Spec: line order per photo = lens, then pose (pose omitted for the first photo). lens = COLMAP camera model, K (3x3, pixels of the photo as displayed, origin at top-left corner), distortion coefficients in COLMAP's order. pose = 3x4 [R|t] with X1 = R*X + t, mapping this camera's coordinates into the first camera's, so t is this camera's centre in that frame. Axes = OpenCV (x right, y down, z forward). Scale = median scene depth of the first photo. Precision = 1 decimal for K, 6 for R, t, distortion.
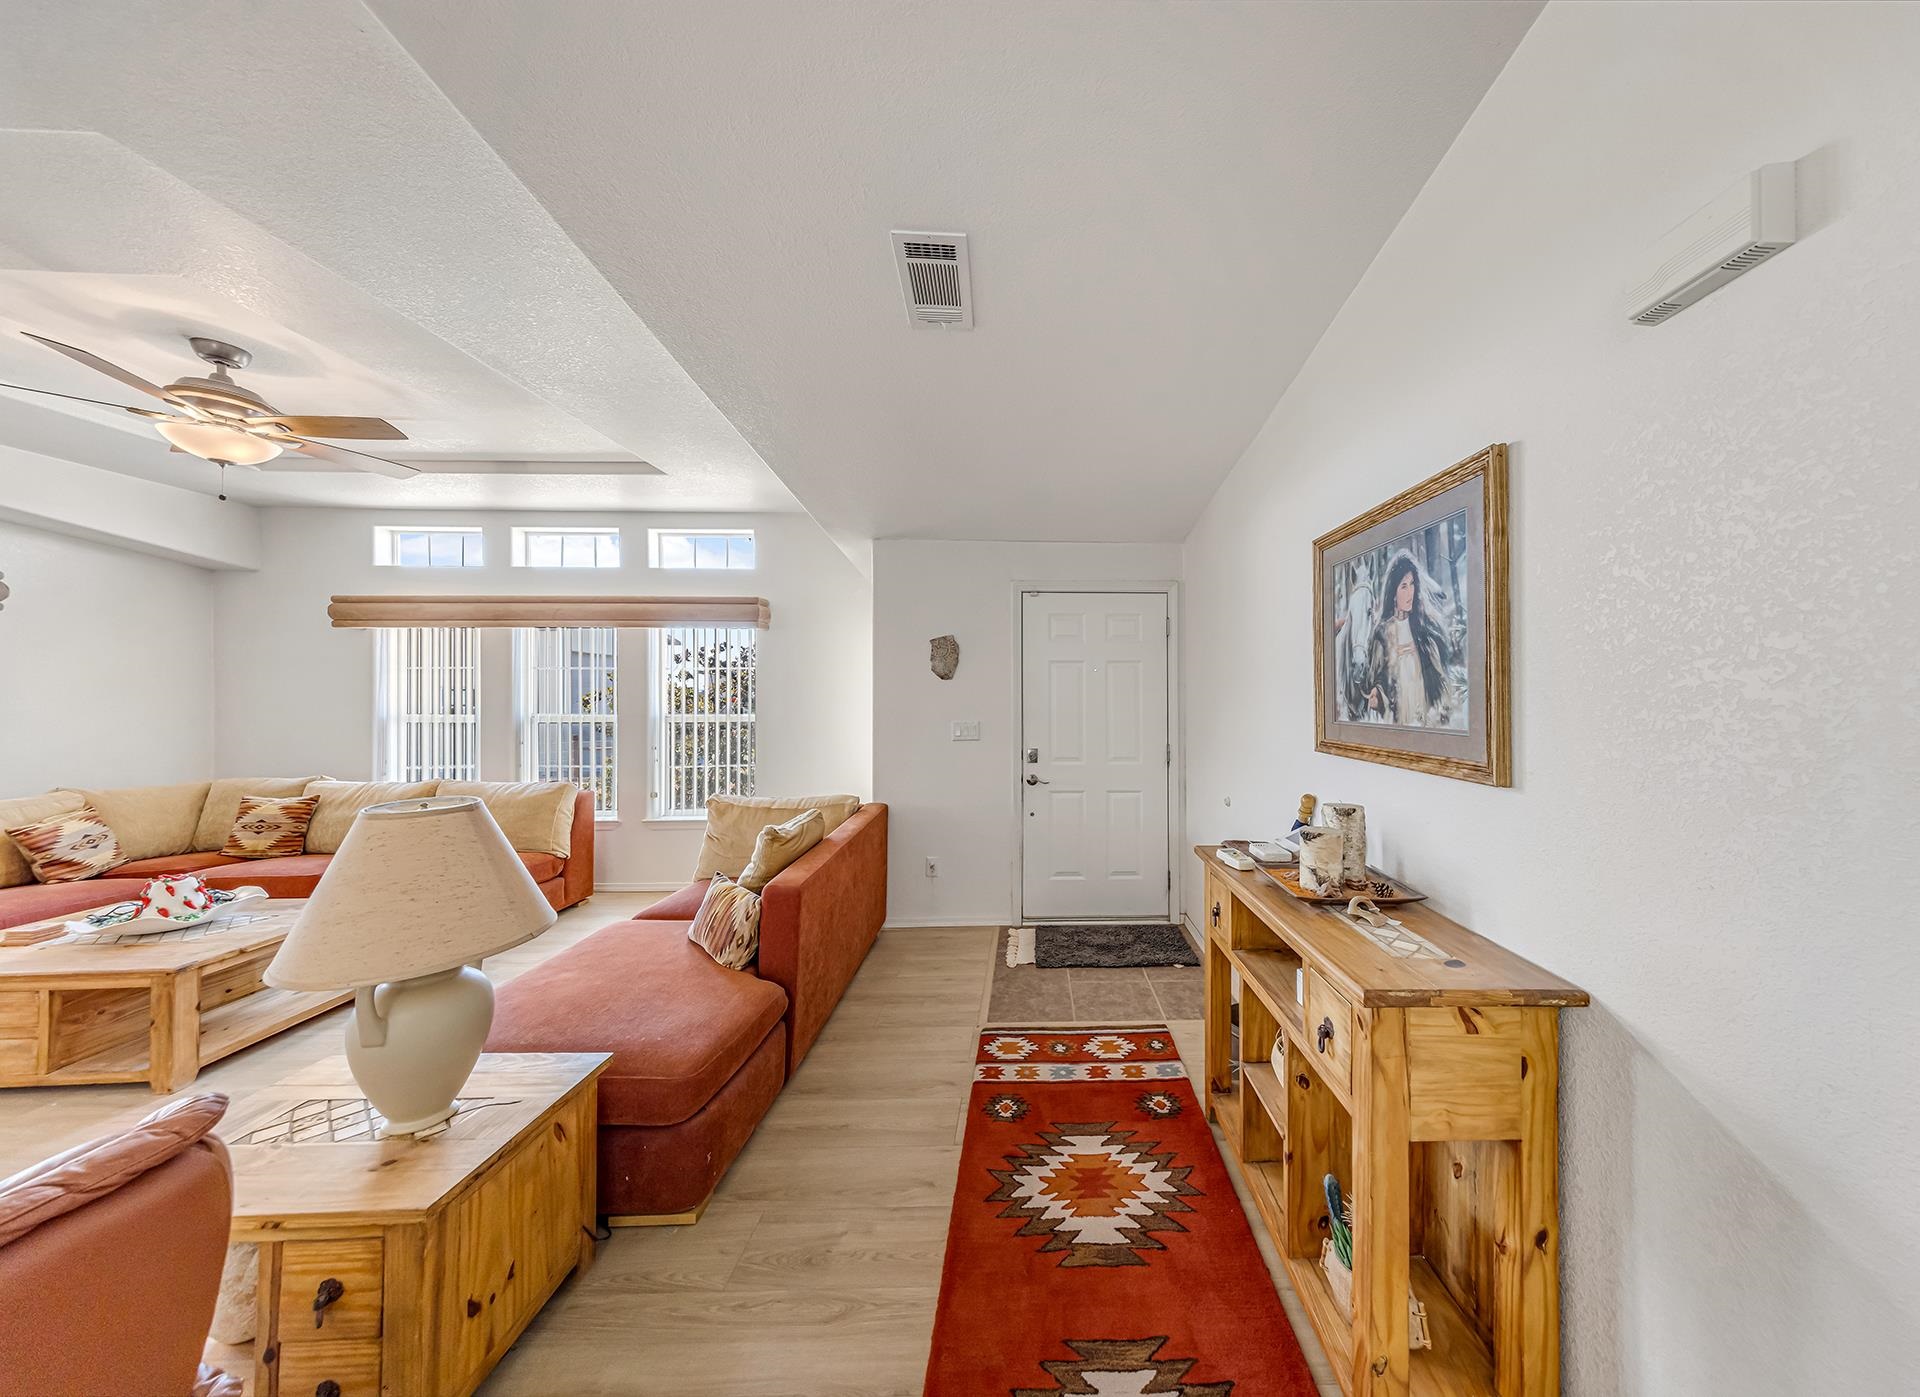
lens RADIAL K [[634.2, 0, 1054.7], [0, 634.2, 693.0], [0, 0, 1]] dist [0.000362, -0.000076]
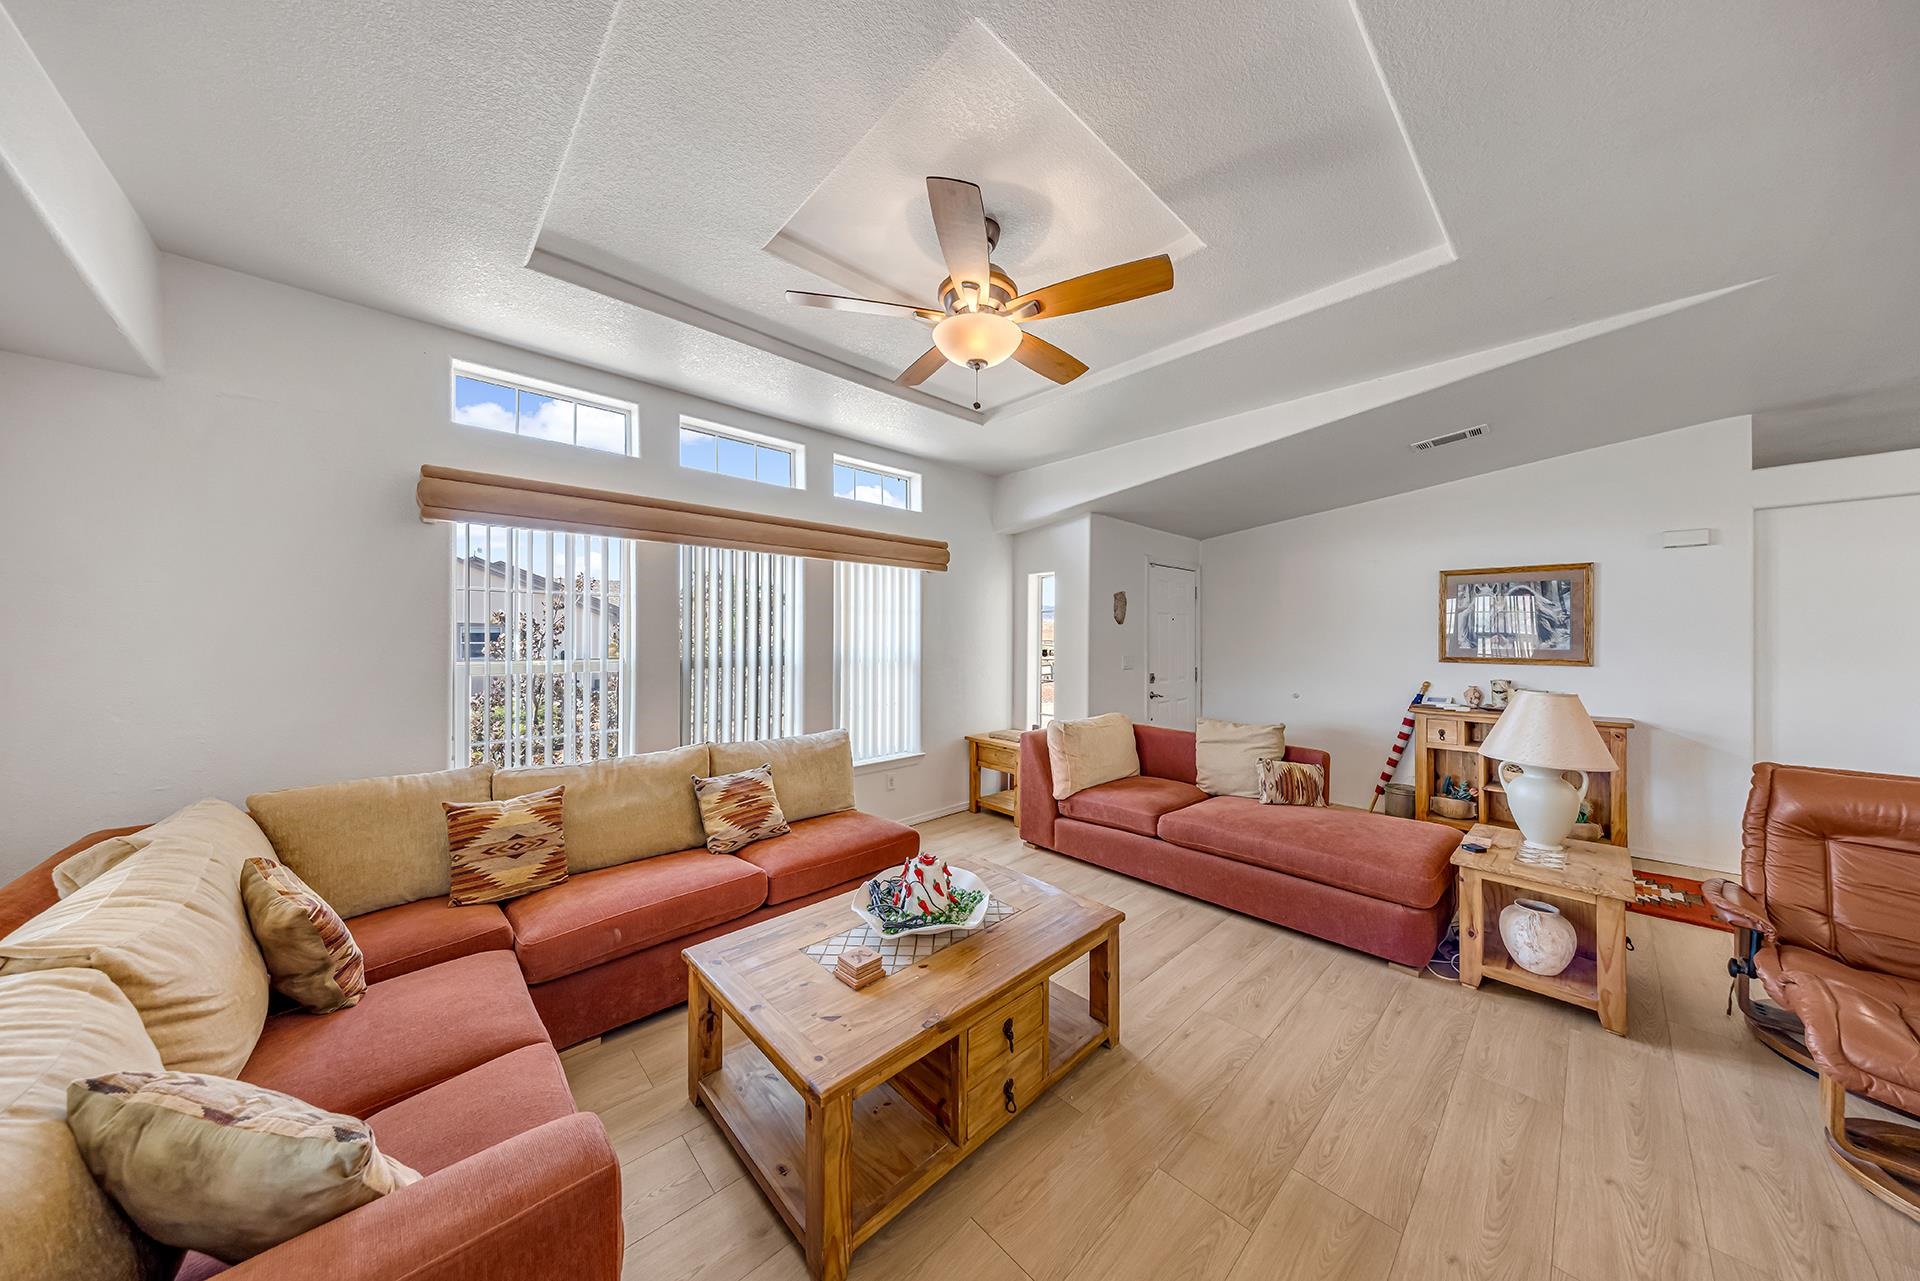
lens RADIAL K [[597.6, 0, 960.0], [0, 597.6, 640.5], [0, 0, 1]] dist [0.000728, -0.000031]
pose [[0.752968, -0.001572, 0.658055, -2.346126], [-0.008376, 0.999893, 0.011973, 0.001544], [-0.658003, -0.014527, 0.752875, 0.508291]]
